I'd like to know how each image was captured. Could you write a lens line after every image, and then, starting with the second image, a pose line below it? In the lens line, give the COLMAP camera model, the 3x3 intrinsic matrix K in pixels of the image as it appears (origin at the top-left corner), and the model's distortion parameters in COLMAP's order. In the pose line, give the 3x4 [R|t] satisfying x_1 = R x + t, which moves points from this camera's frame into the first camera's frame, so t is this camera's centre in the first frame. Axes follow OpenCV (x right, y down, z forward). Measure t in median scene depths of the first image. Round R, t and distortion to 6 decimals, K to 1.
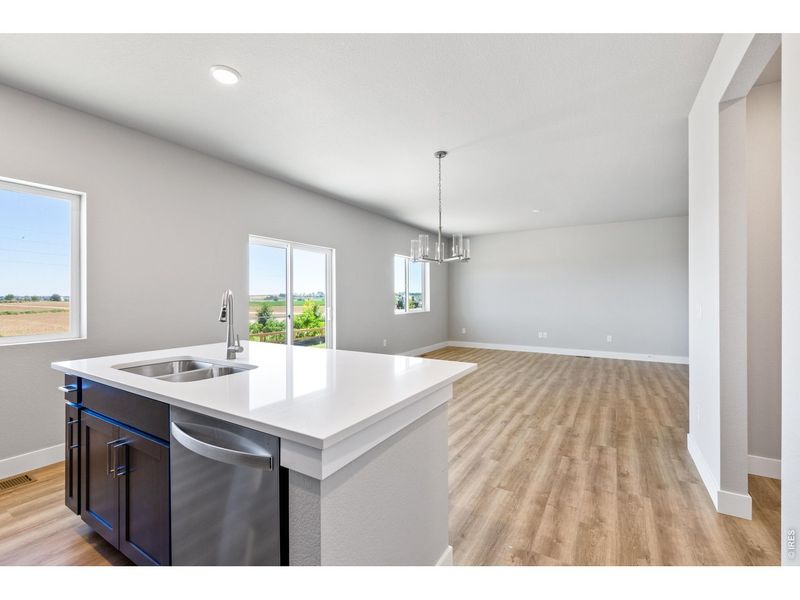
lens RADIAL K [[354.1, 0, 401.4], [0, 354.1, 289.6], [0, 0, 1]] dist [-0.001156, 0.000014]
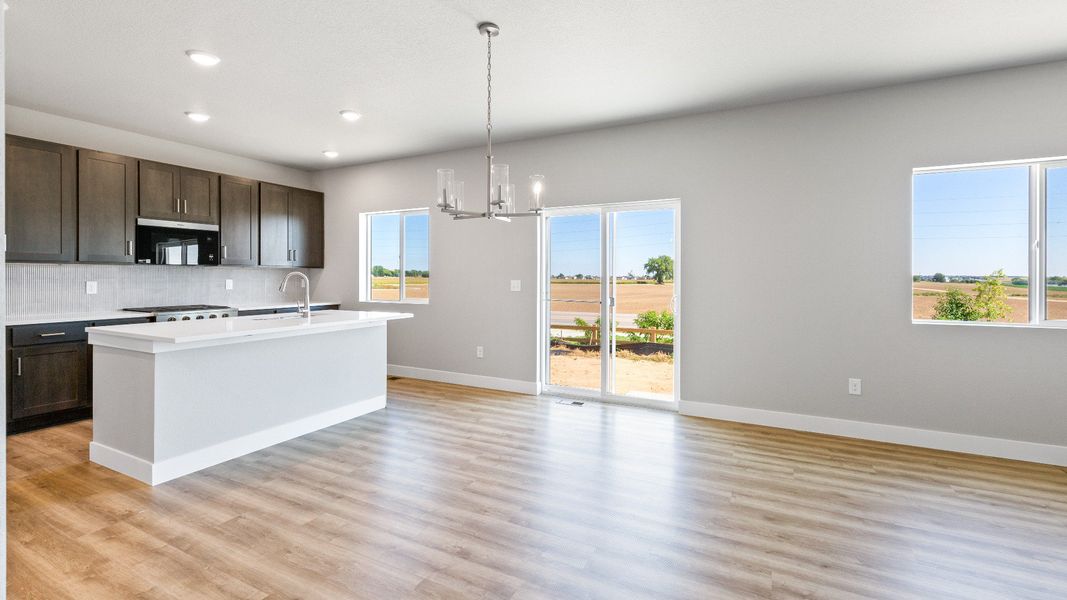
lens RADIAL K [[468.4, 0, 536.5], [0, 468.4, 272.0], [0, 0, 1]] dist [0.002144, -0.000092]
pose [[0.063325, -0.006854, -0.997969, 1.244428], [0.016676, 0.999844, -0.005809, 0.020647], [0.997854, -0.016274, 0.063429, 1.455215]]
